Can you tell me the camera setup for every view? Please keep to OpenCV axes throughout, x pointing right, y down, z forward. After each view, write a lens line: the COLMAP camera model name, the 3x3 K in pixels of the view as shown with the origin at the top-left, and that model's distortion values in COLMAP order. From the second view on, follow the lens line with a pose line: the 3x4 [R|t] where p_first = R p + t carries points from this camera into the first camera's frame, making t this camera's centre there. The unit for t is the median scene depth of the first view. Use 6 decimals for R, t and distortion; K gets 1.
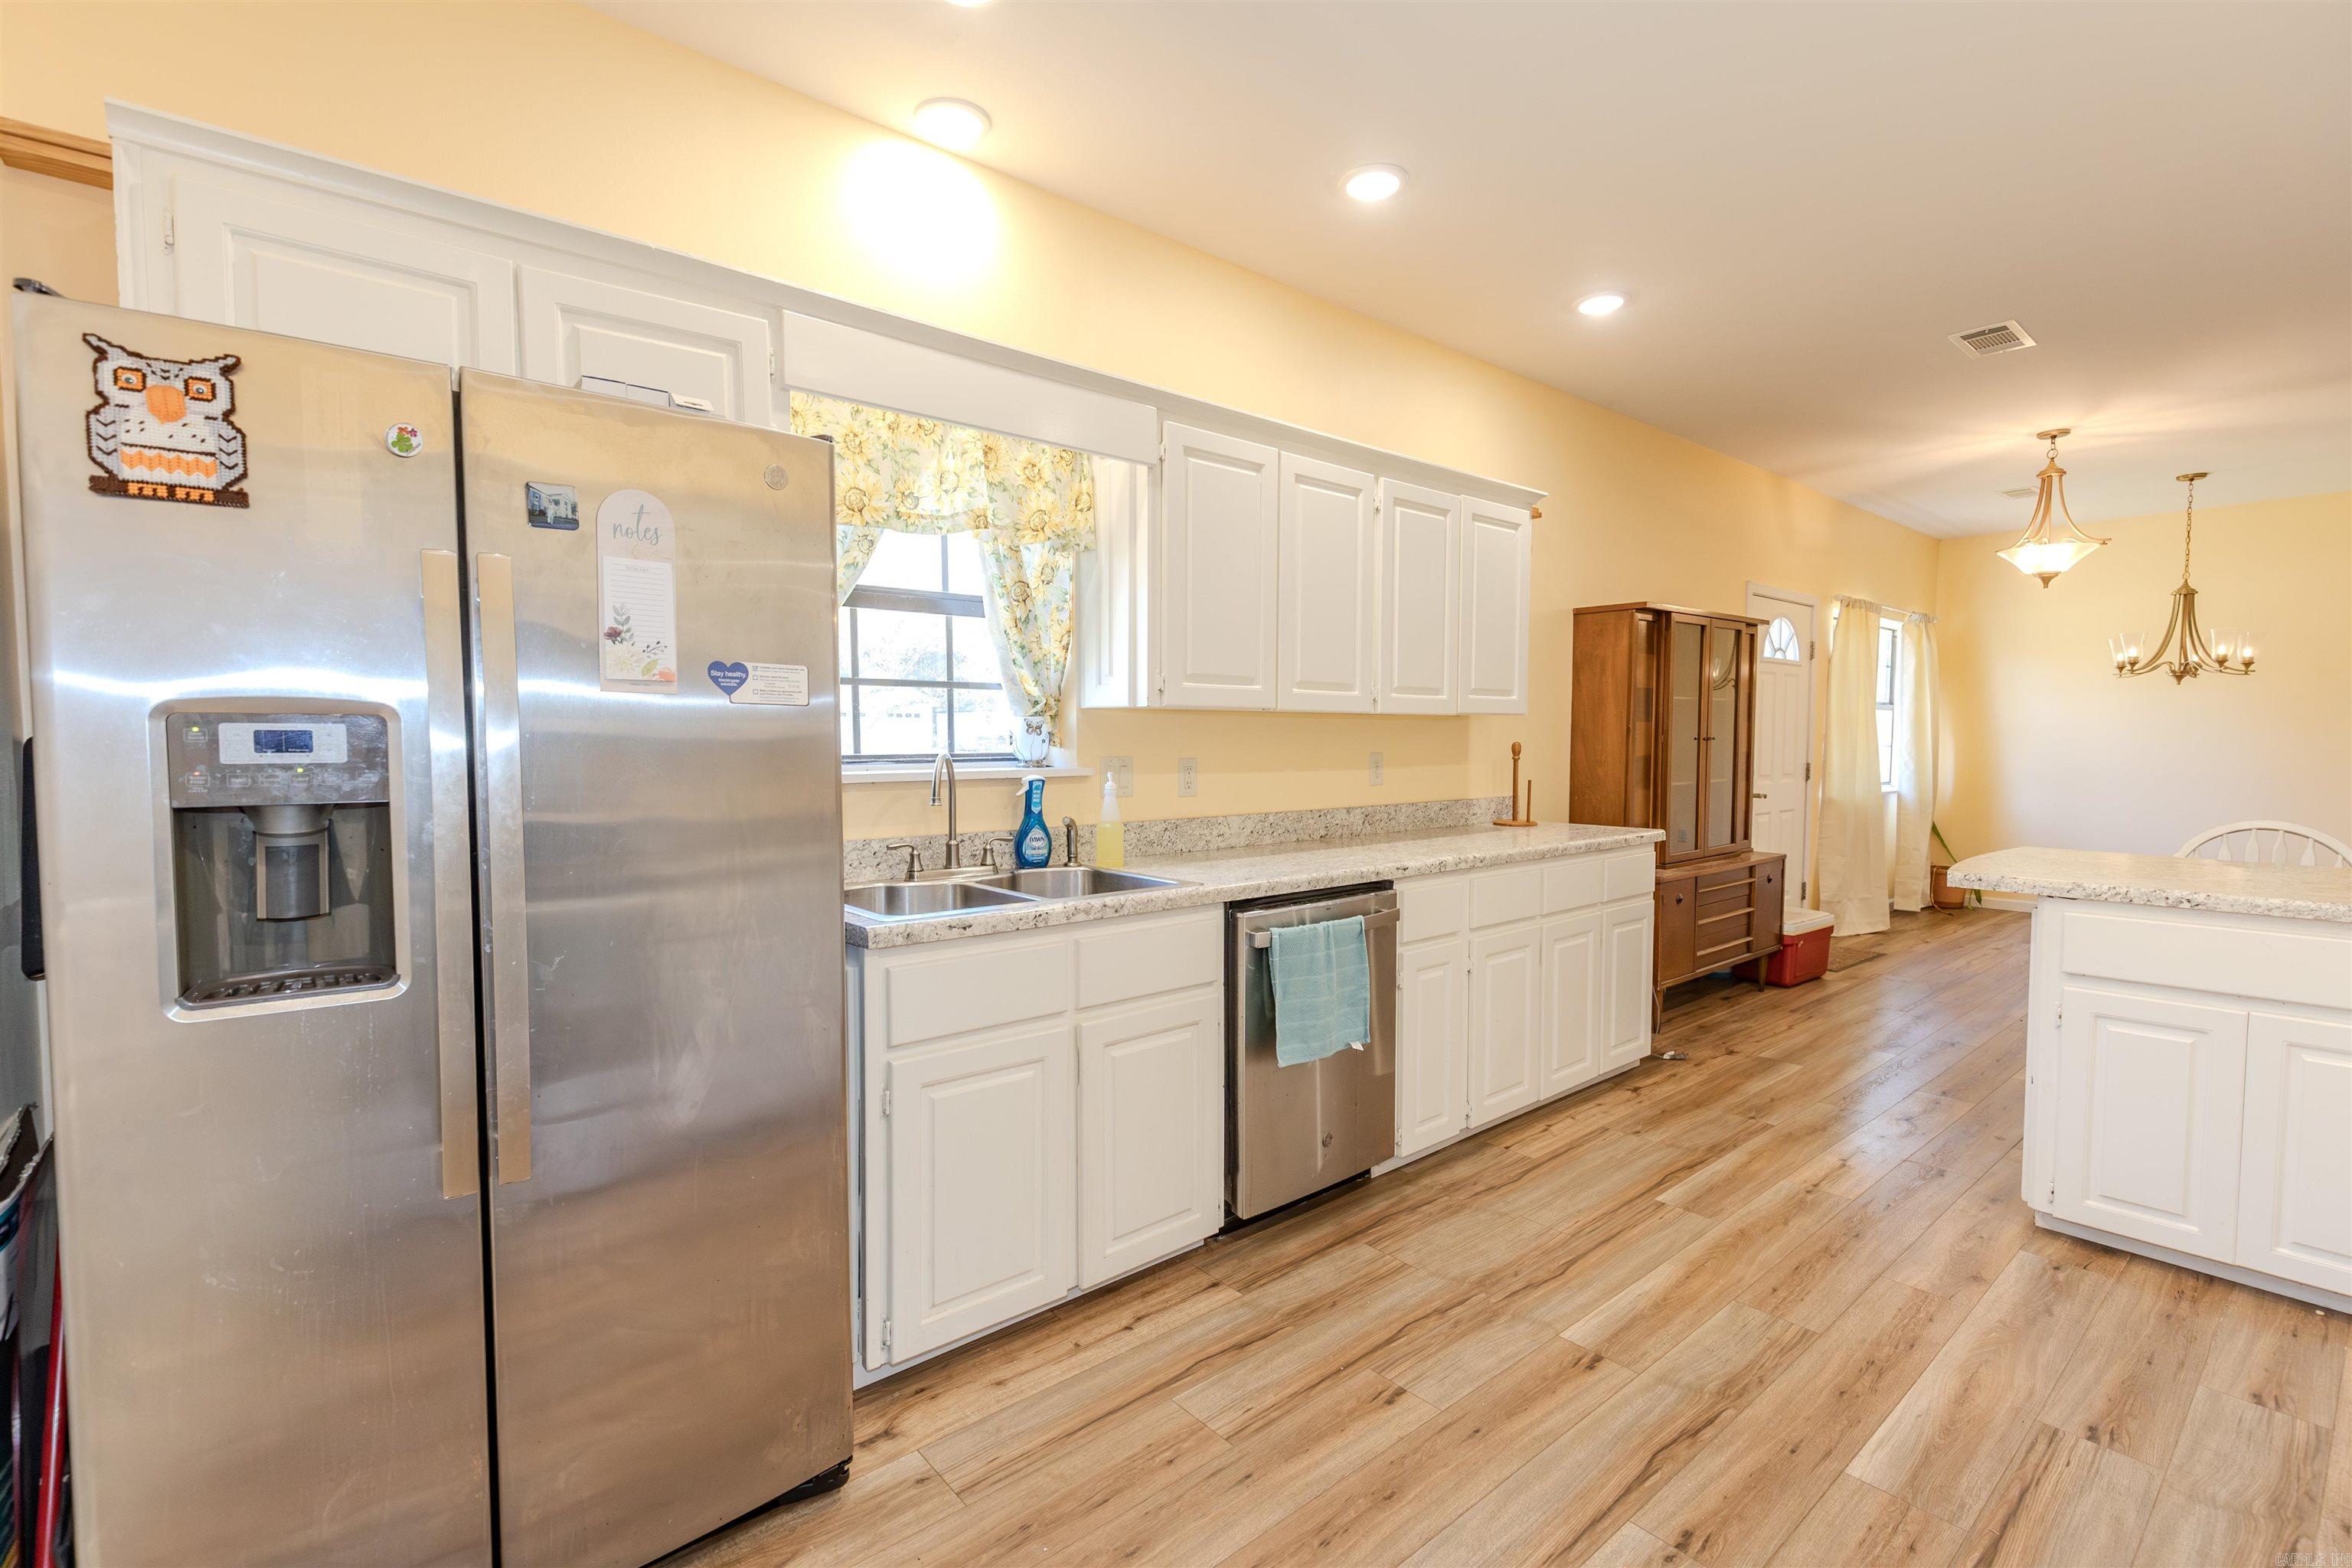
lens RADIAL K [[1056.8, 0, 1158.8], [0, 1056.8, 791.2], [0, 0, 1]] dist [0.001334, -0.000690]
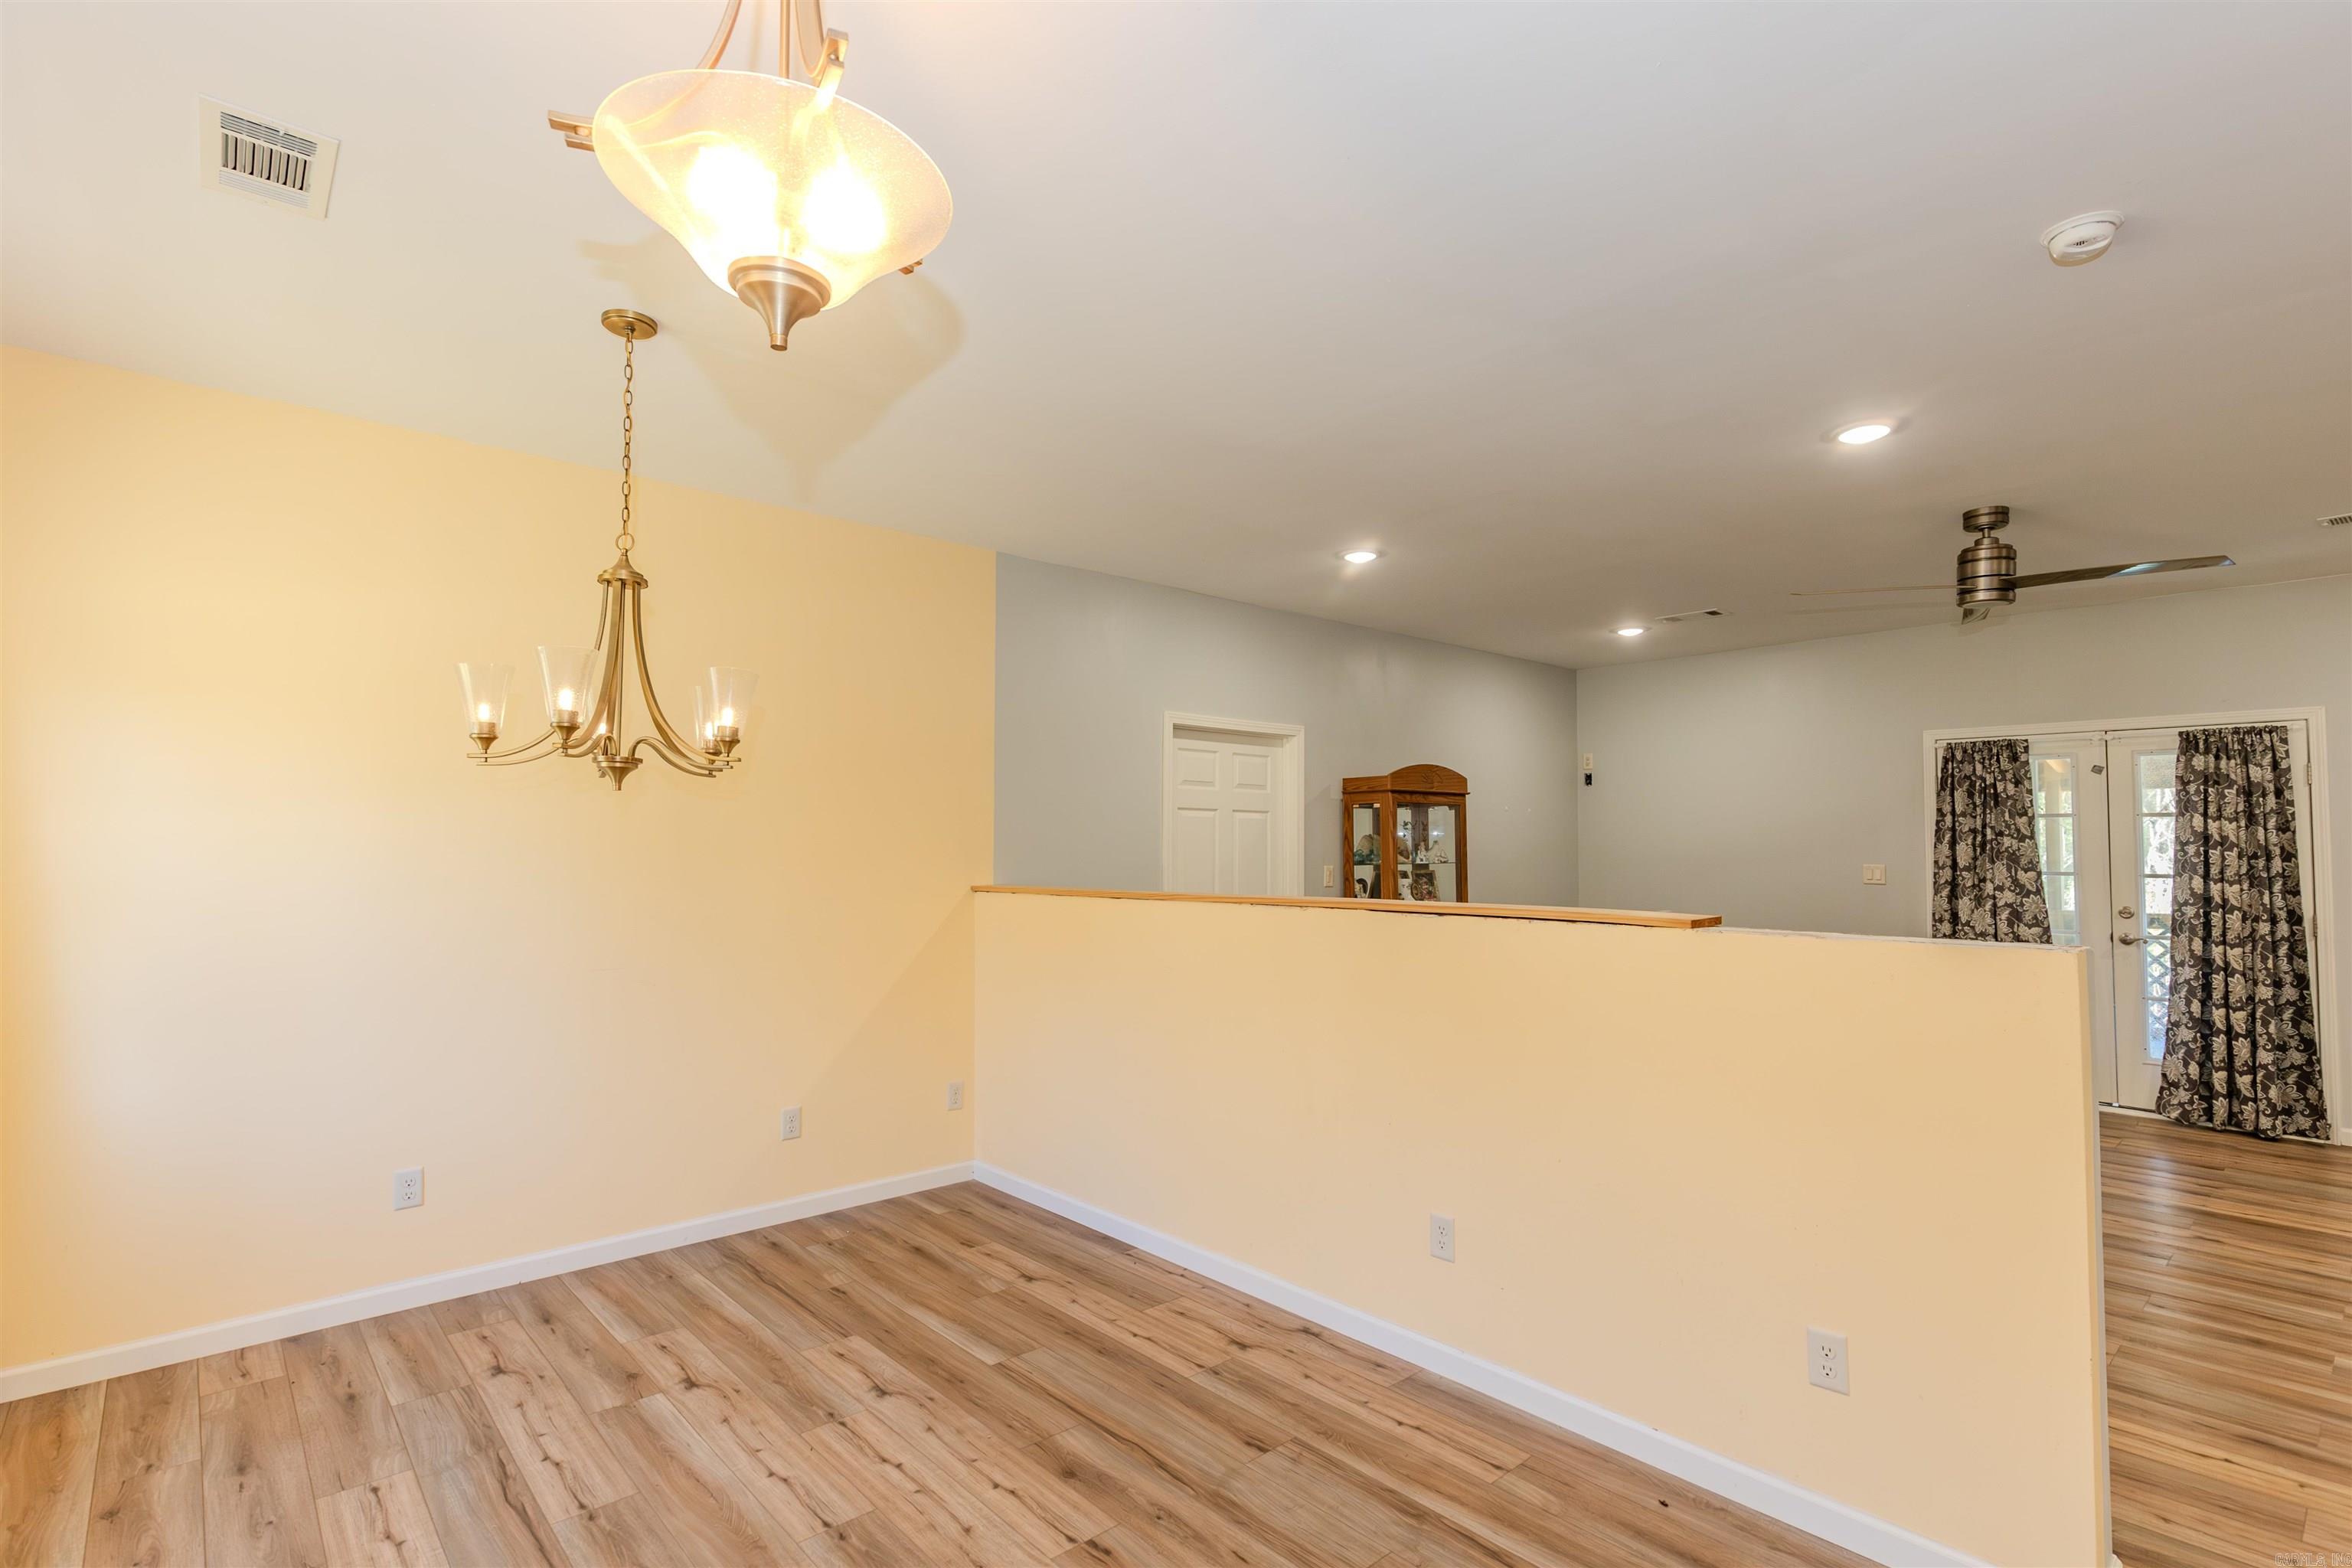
lens RADIAL K [[1108.7, 0, 1174.0], [0, 1108.7, 800.9], [0, 0, 1]] dist [0.004456, -0.000453]
pose [[-0.035731, 0.040614, 0.998536, 1.169611], [0.050011, 0.997995, -0.038802, -0.155787], [-0.998109, 0.048551, -0.037690, 1.826509]]
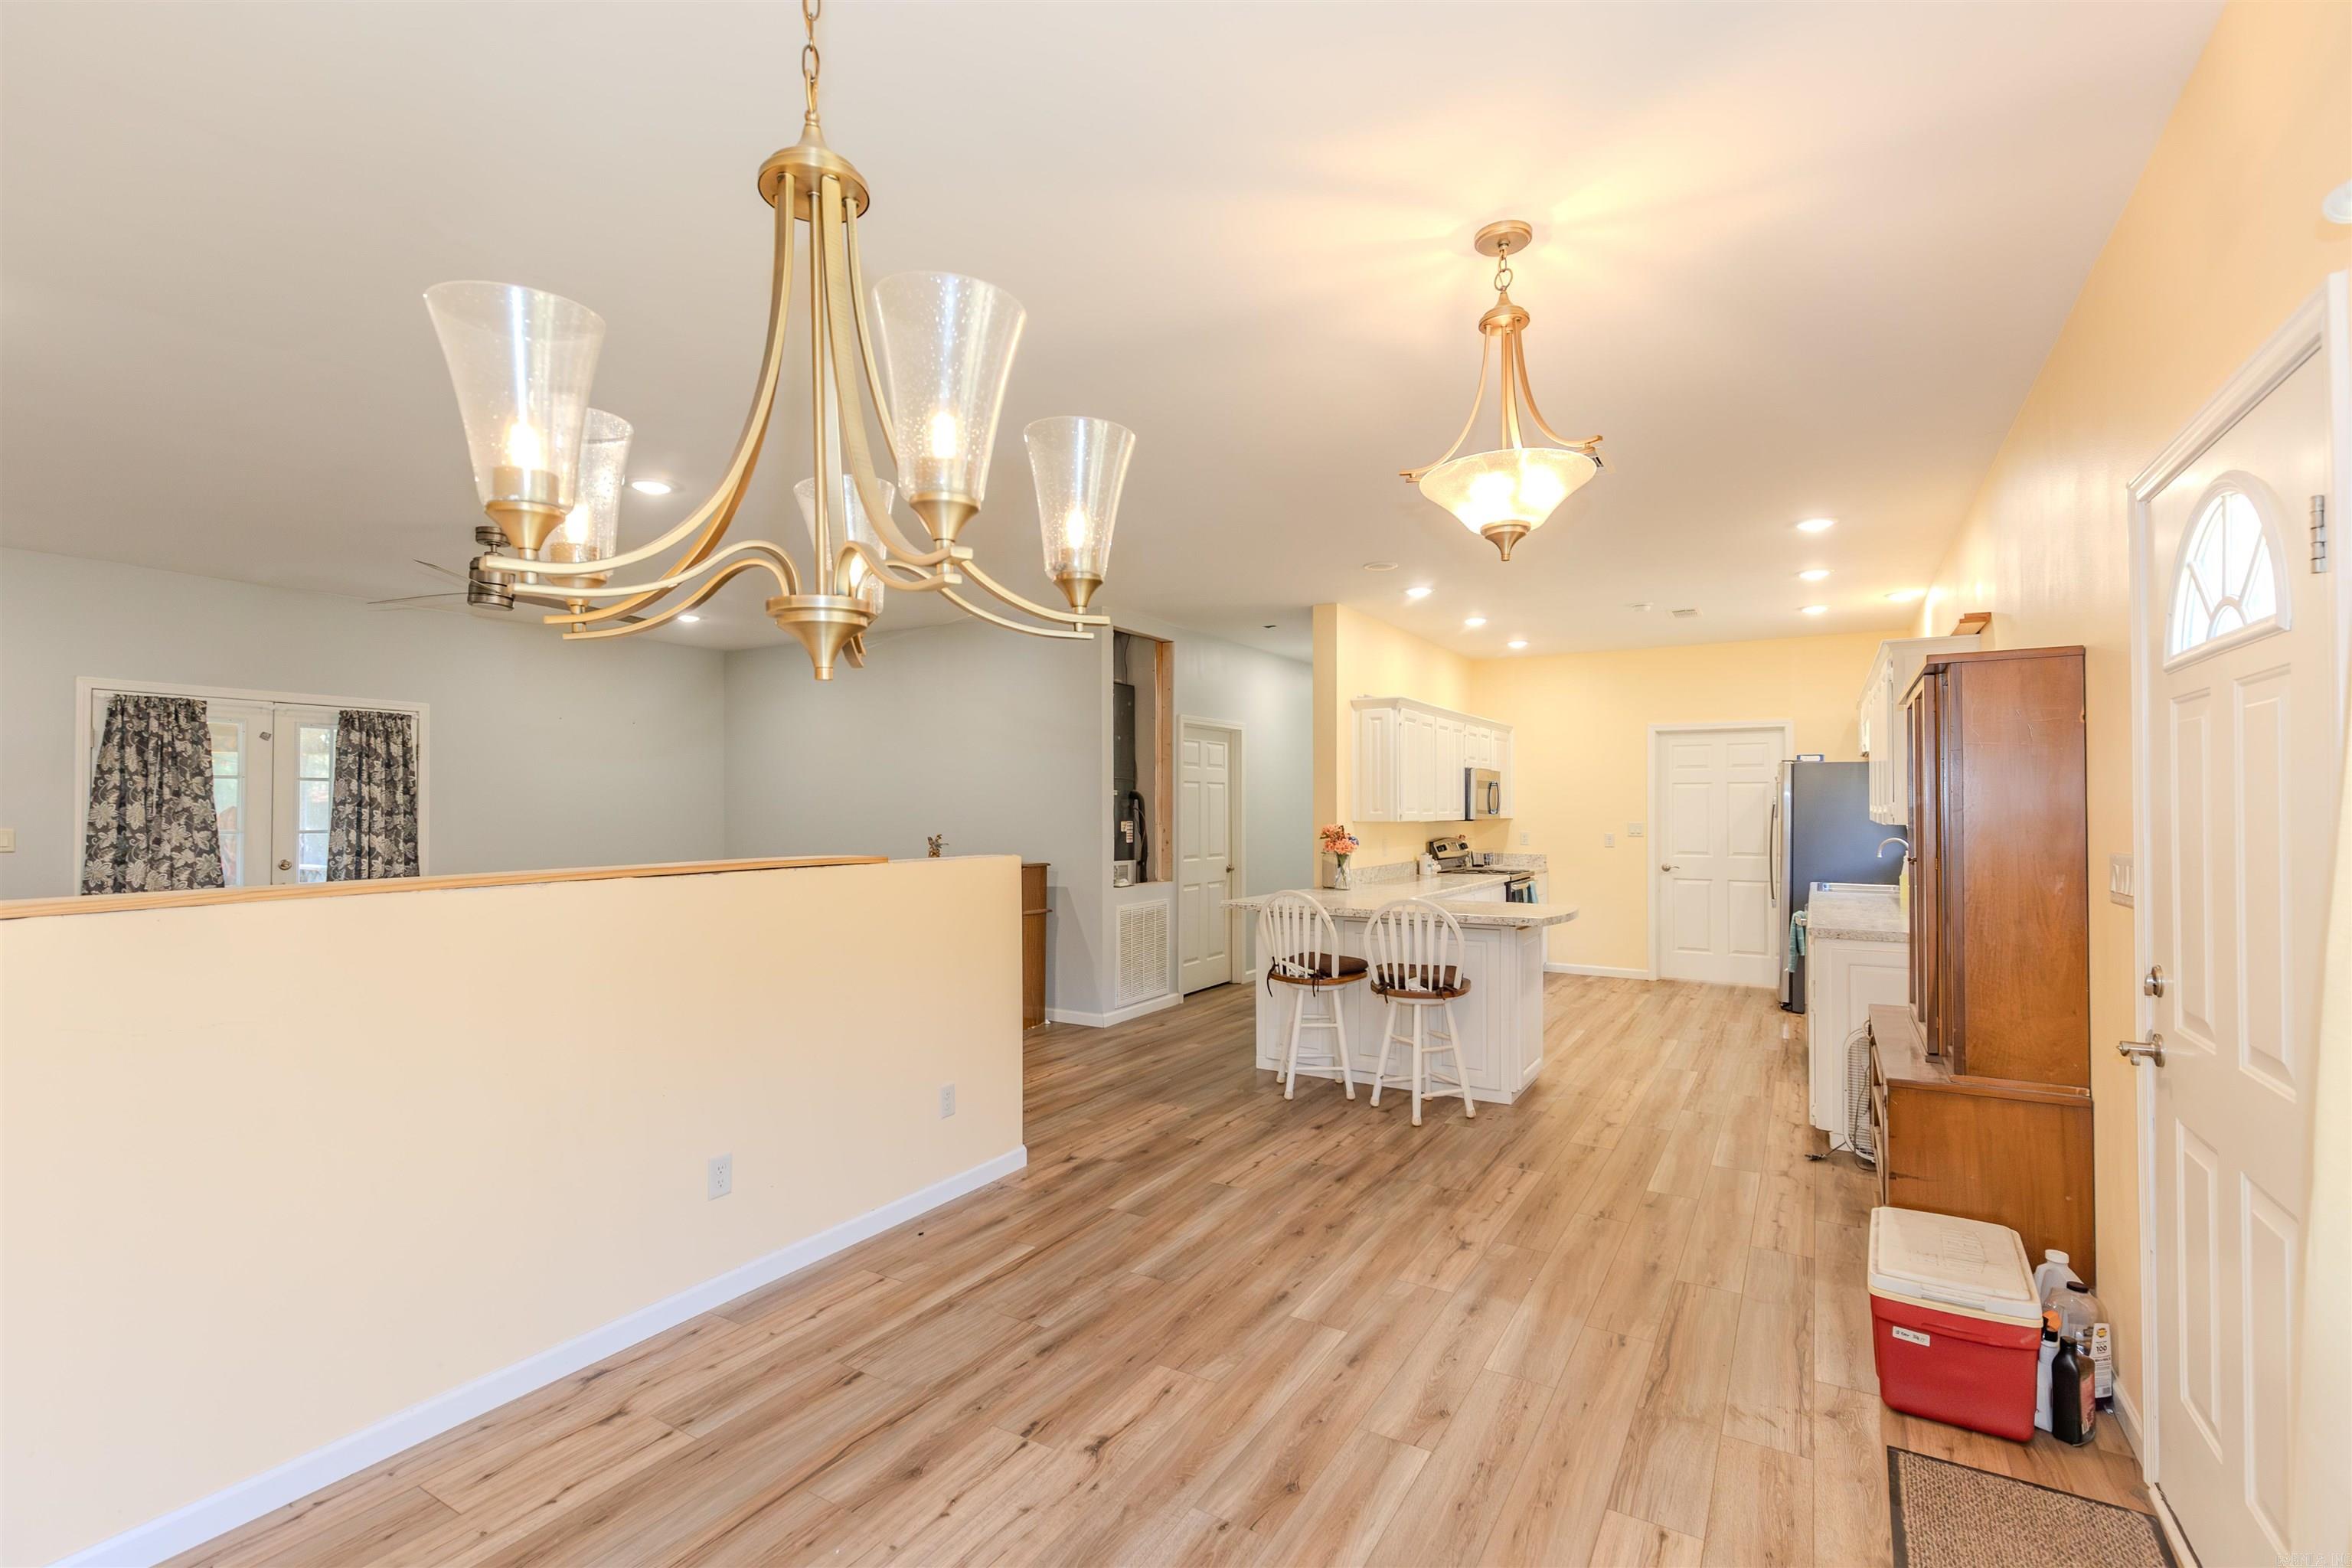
lens RADIAL K [[1055.9, 0, 1167.9], [0, 1055.9, 797.7], [0, 0, 1]] dist [0.006867, -0.000574]
pose [[-0.946496, -0.001750, -0.322710, 2.231248], [-0.015717, 0.999049, 0.040681, -0.204236], [0.322332, 0.043576, -0.945623, 2.760826]]
